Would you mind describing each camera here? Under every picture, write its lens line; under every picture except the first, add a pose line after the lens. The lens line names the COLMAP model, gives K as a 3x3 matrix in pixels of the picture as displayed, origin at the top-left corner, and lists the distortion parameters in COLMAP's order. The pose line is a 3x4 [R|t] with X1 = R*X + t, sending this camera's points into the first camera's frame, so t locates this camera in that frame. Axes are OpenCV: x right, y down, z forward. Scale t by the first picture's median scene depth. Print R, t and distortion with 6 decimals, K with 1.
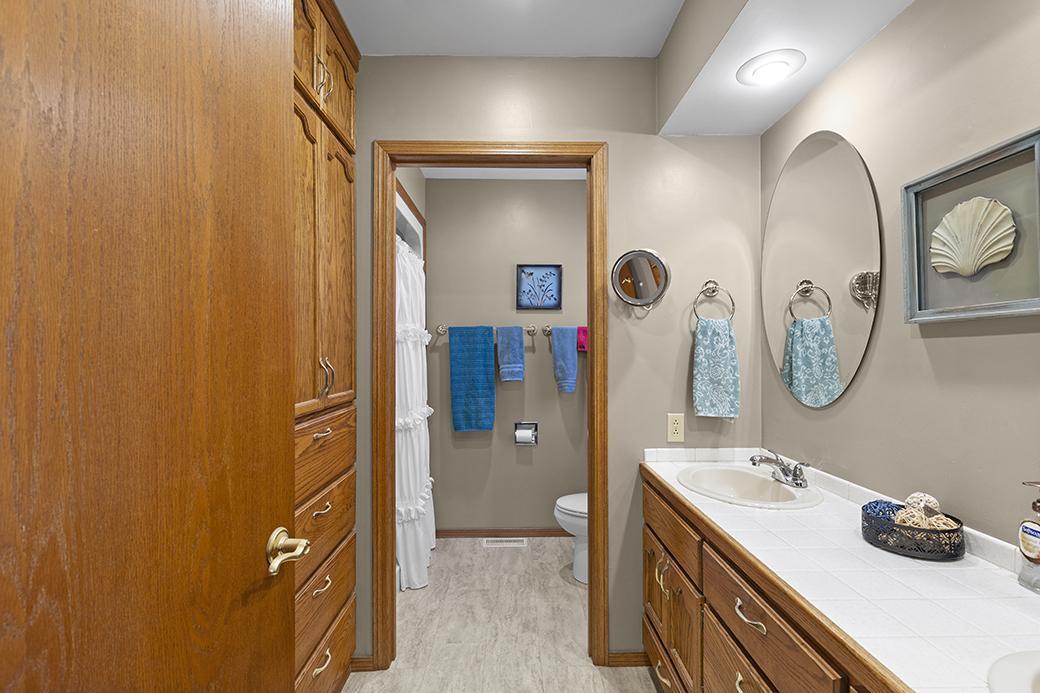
lens RADIAL K [[469.7, 0, 523.1], [0, 469.7, 347.9], [0, 0, 1]] dist [0.000542, -0.000303]
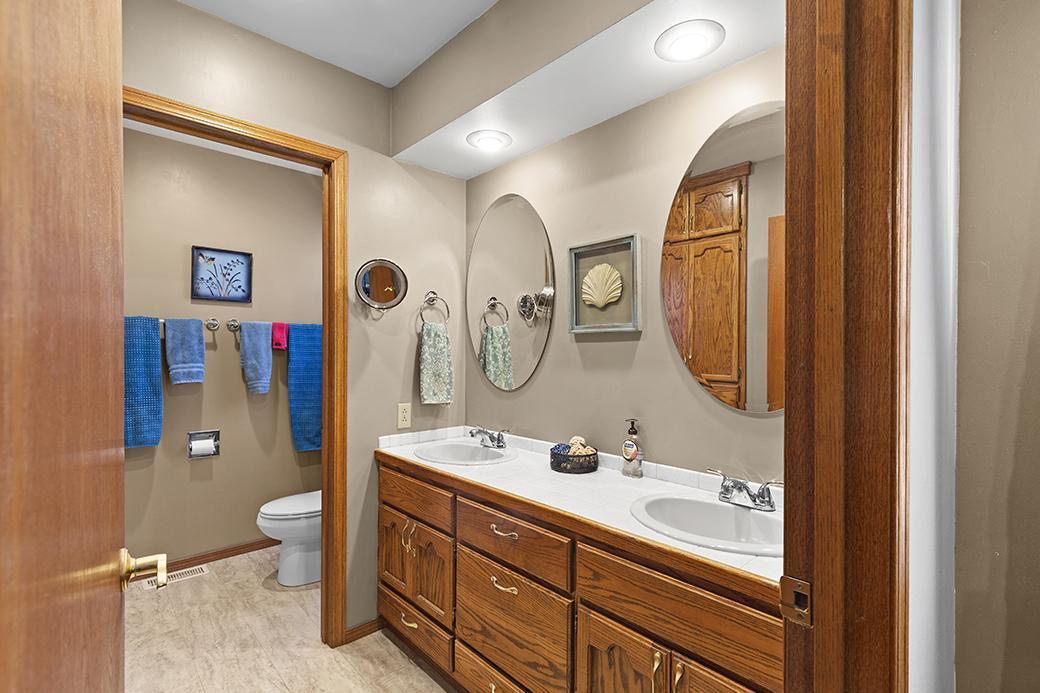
lens RADIAL K [[476.7, 0, 523.2], [0, 476.7, 352.0], [0, 0, 1]] dist [0.003499, 0.000100]
pose [[0.743918, 0.003060, 0.668264, -0.245486], [-0.011088, 0.999908, 0.007764, 0.000505], [-0.668179, -0.013185, 0.743884, -0.069600]]
